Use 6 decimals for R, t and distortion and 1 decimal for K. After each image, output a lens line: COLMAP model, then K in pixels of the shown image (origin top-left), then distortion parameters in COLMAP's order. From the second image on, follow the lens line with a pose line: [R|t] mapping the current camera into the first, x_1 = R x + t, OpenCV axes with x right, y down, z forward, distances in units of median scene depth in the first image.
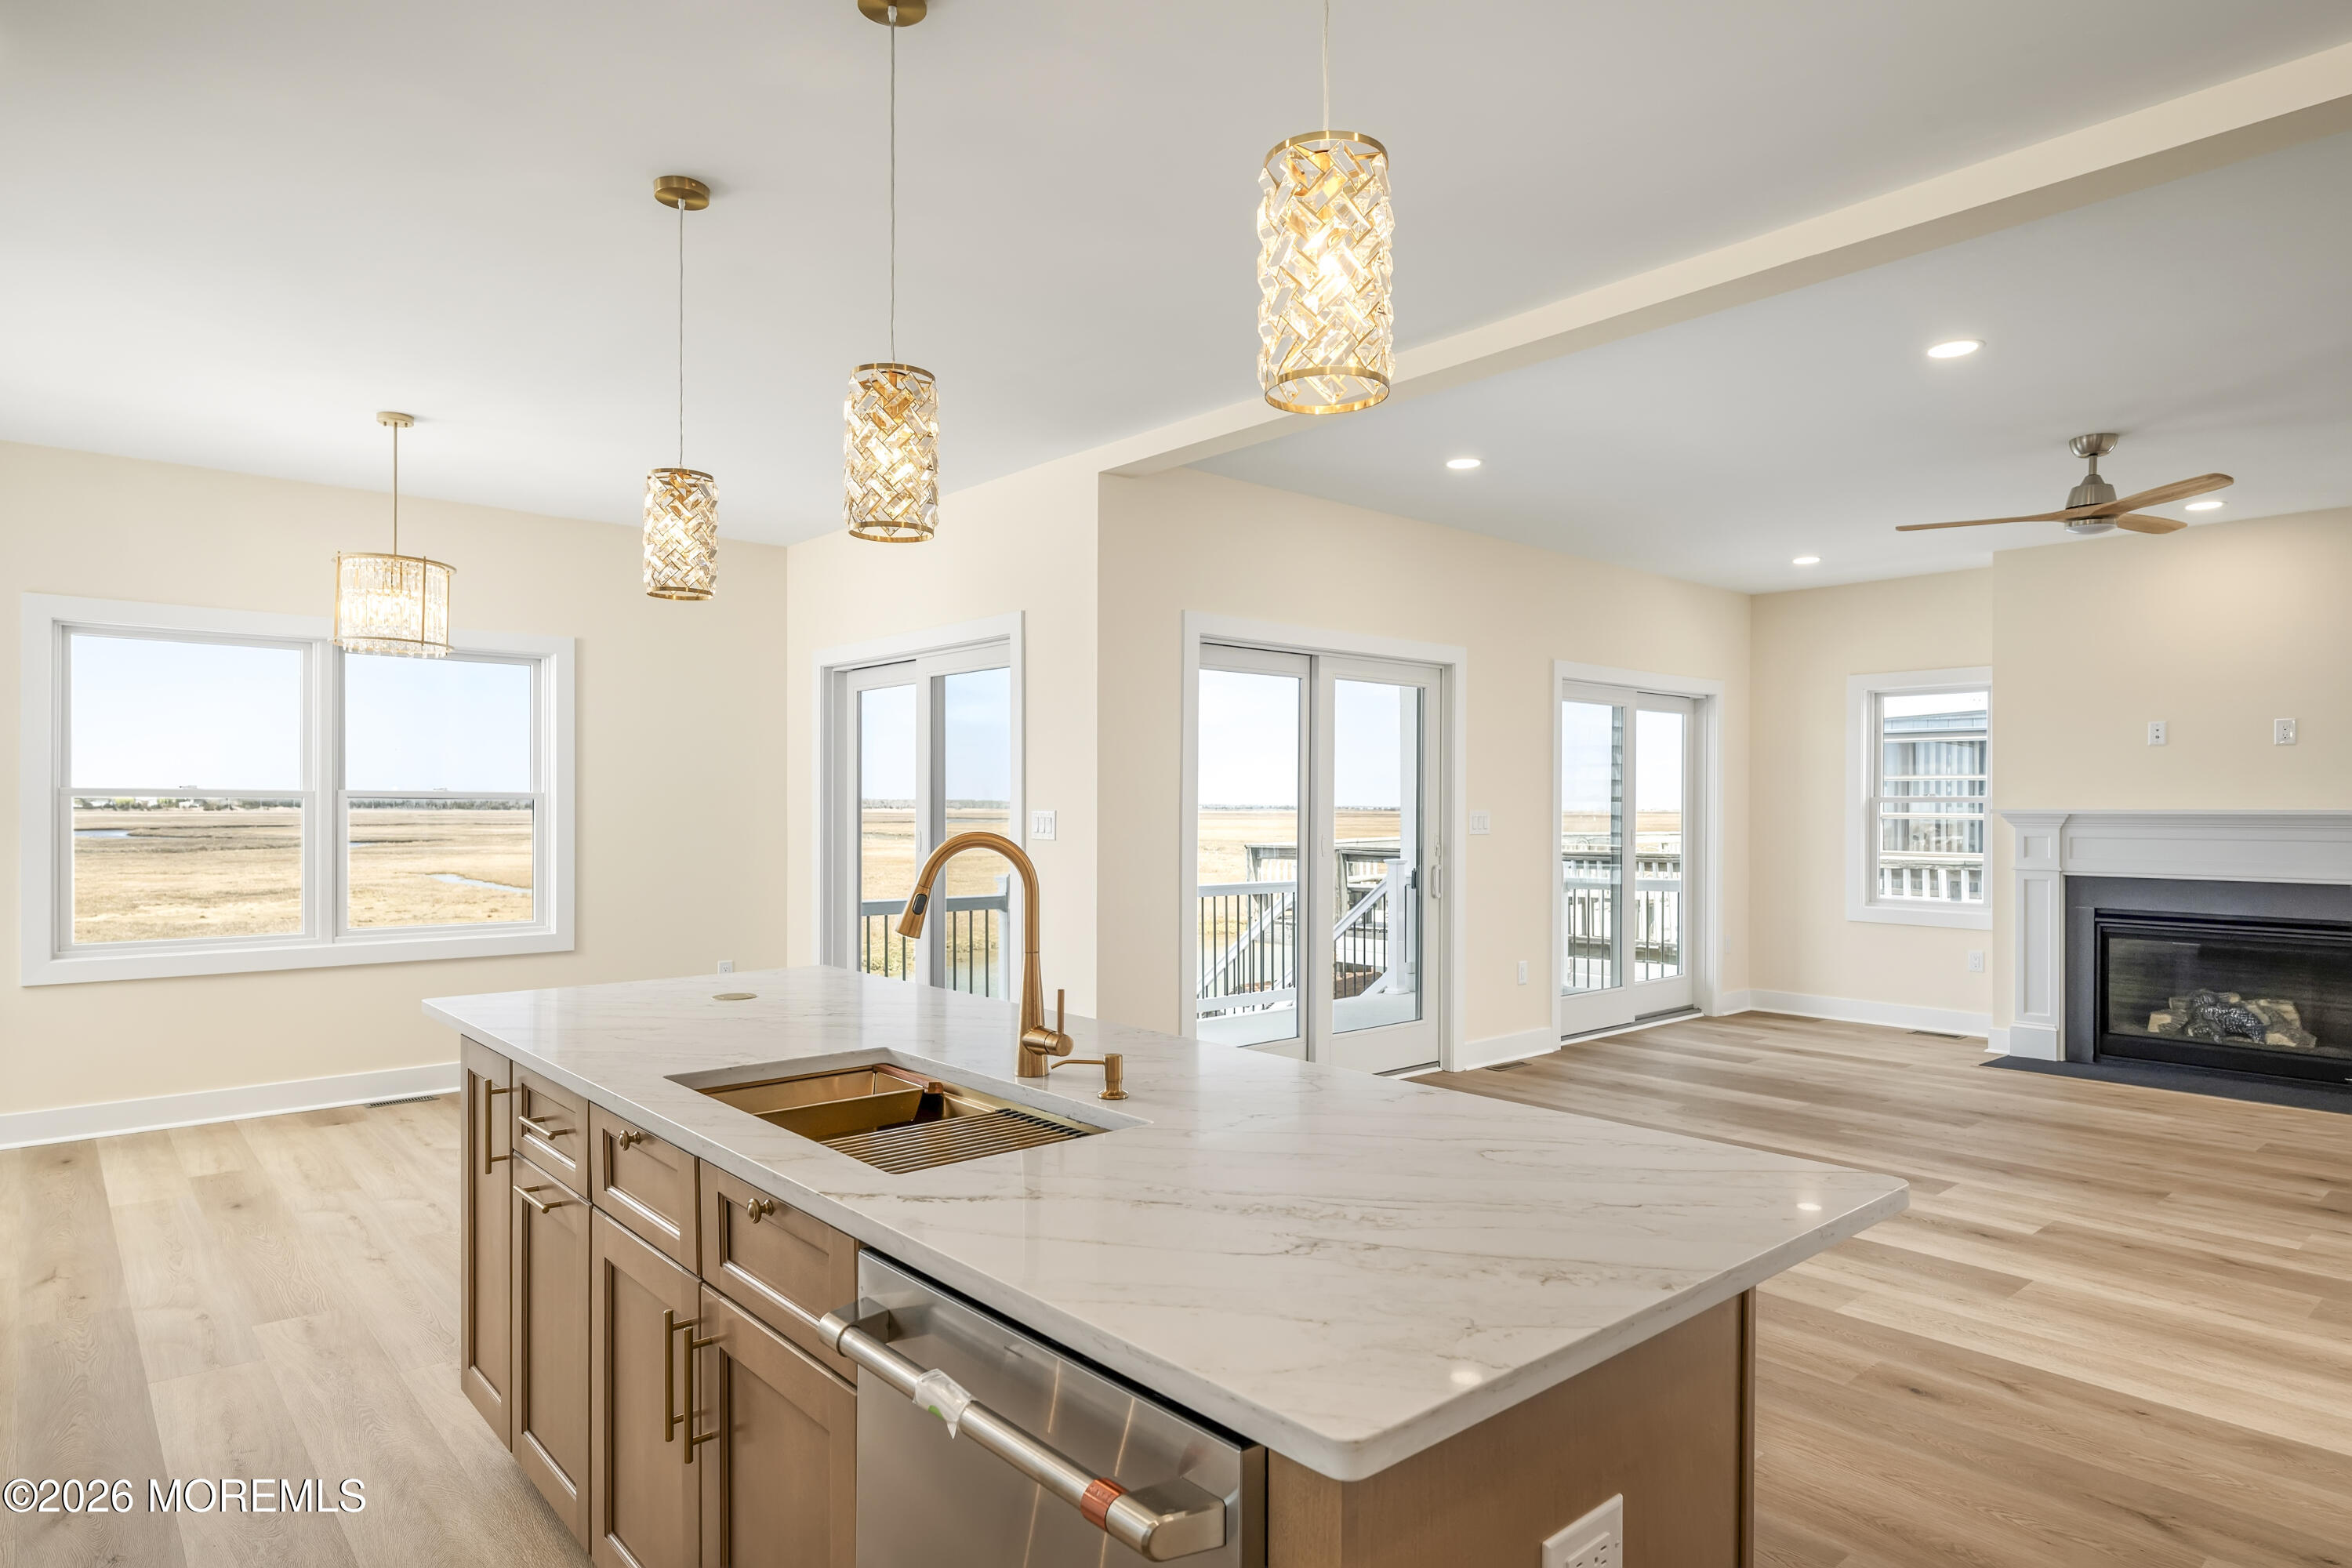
lens RADIAL K [[1358.8, 0, 1181.2], [0, 1358.8, 808.0], [0, 0, 1]] dist [-0.002568, -0.002279]
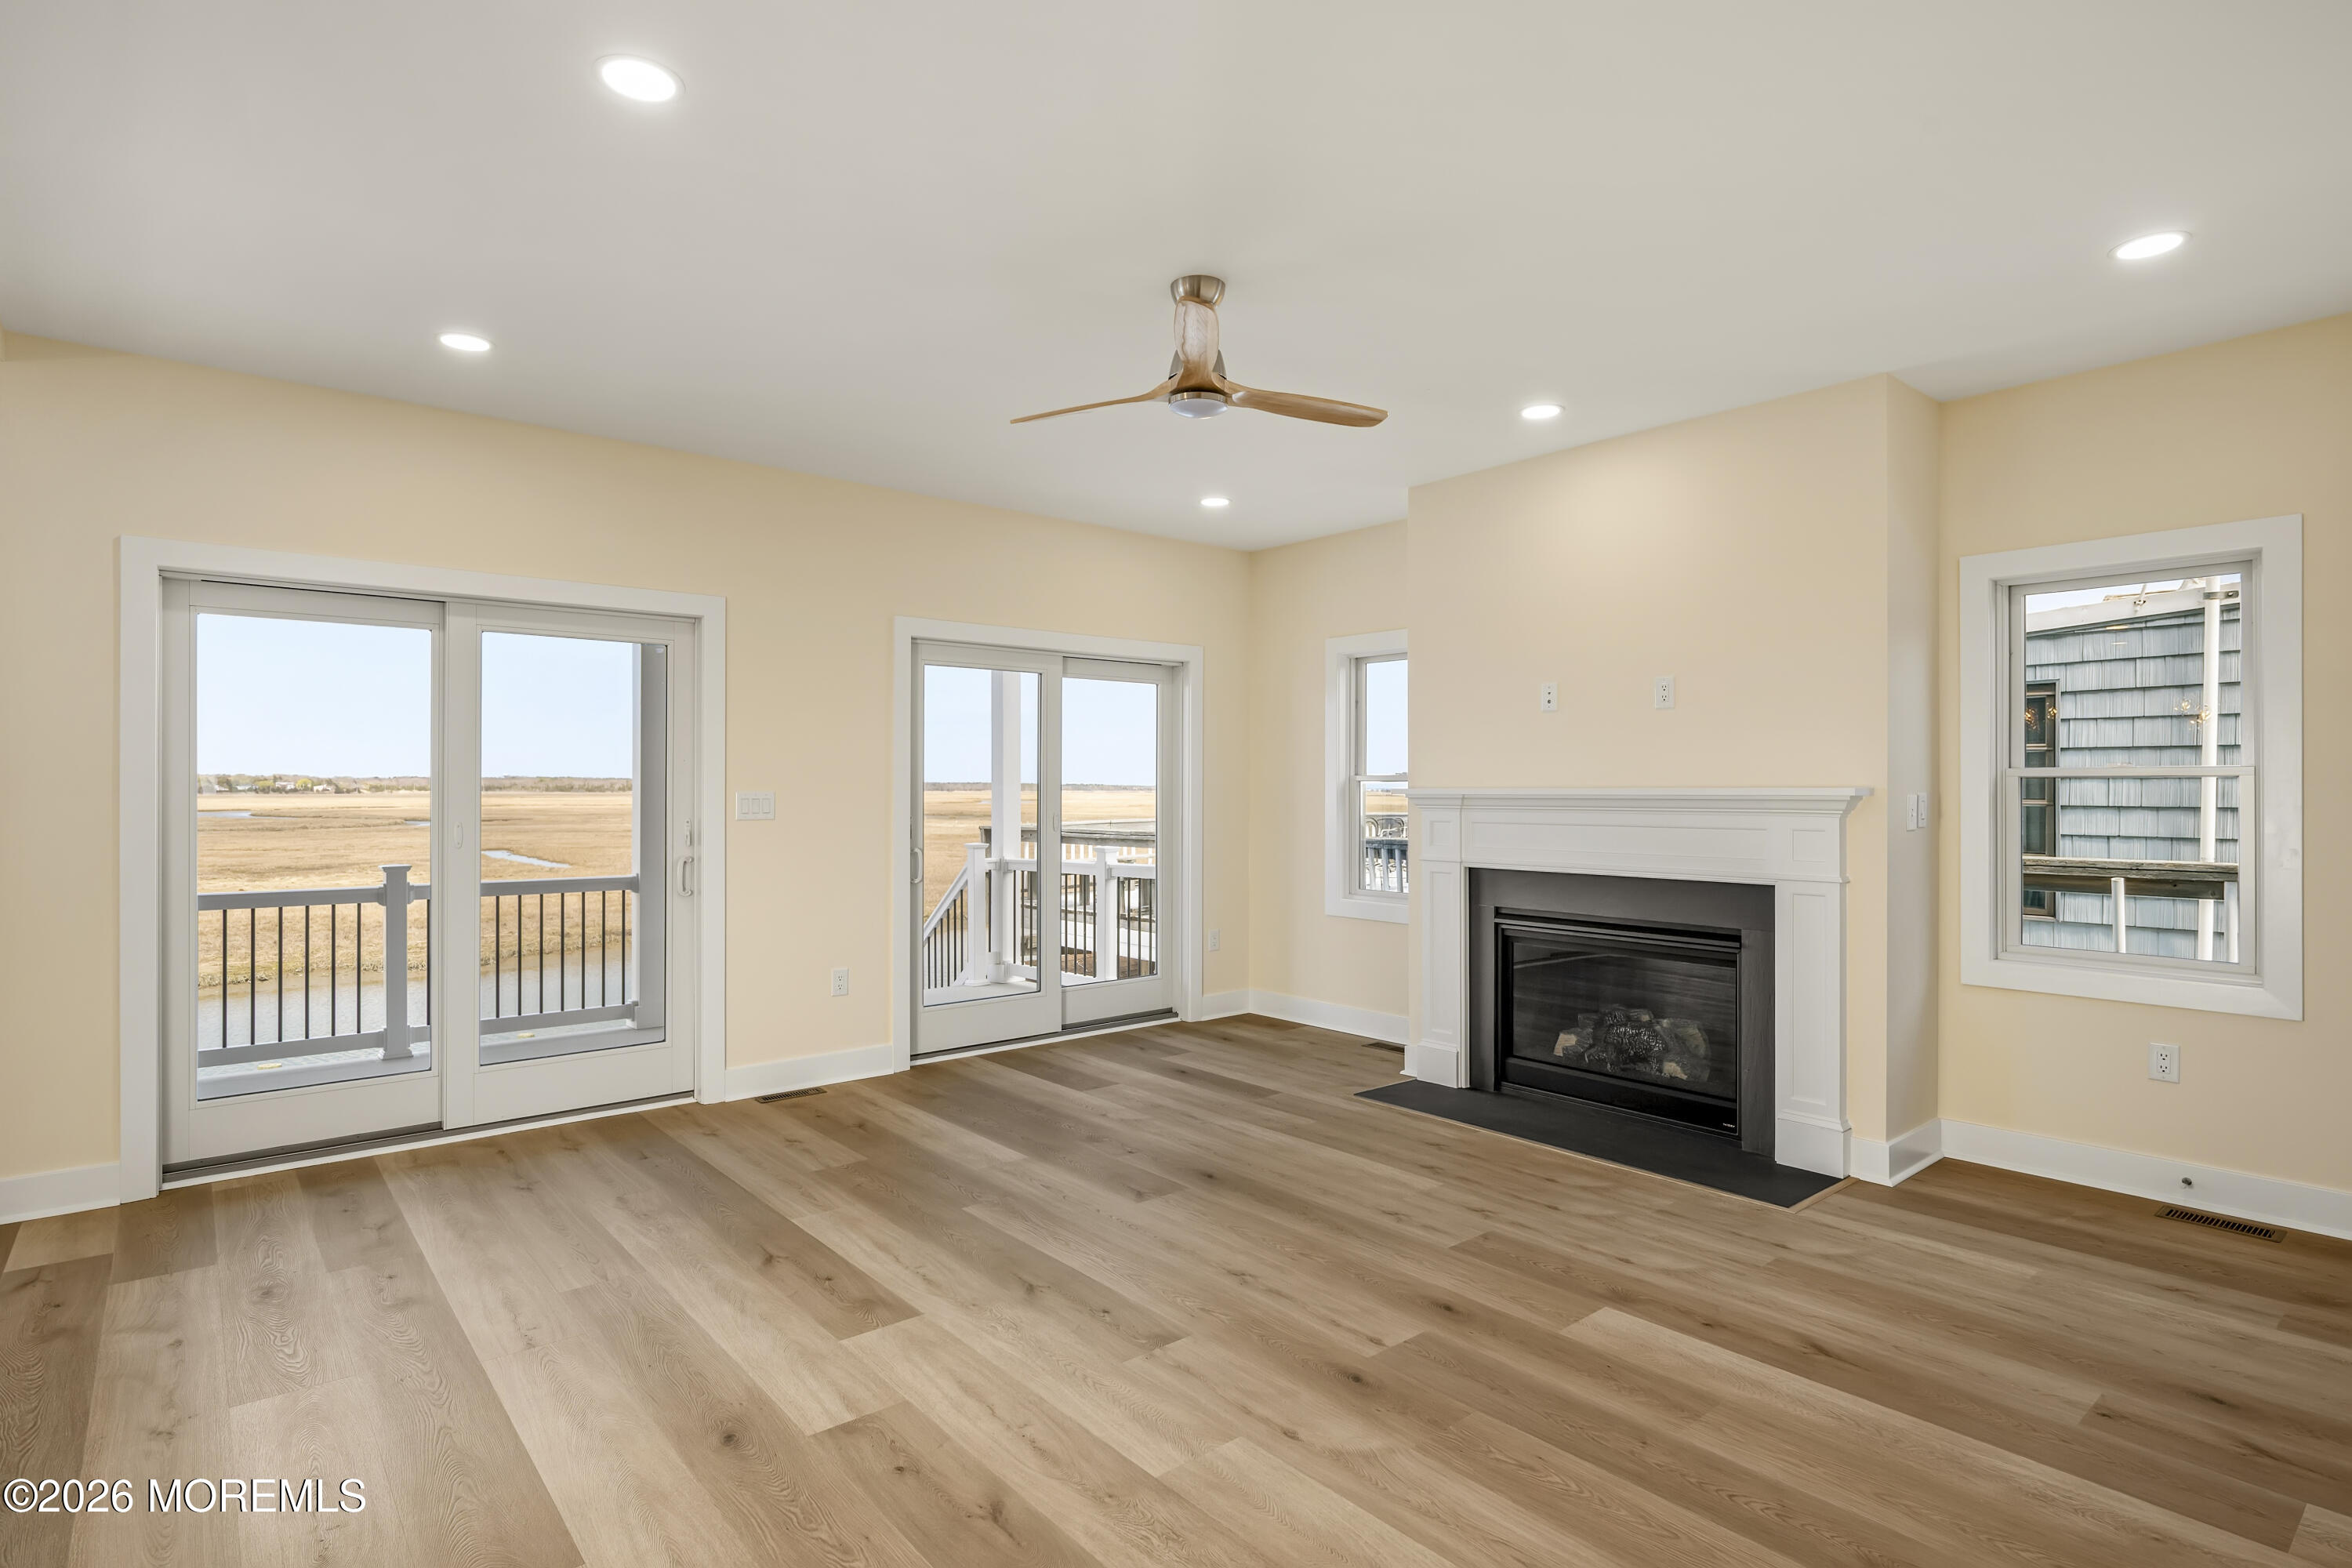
lens RADIAL K [[1218.8, 0, 1176.0], [0, 1218.8, 784.0], [0, 0, 1]] dist [-0.021657, -0.000115]
pose [[0.999953, -0.002199, -0.009466, 0.456686], [0.002153, 0.999986, -0.004871, 0.001542], [0.009476, 0.004851, 0.999943, 0.233959]]
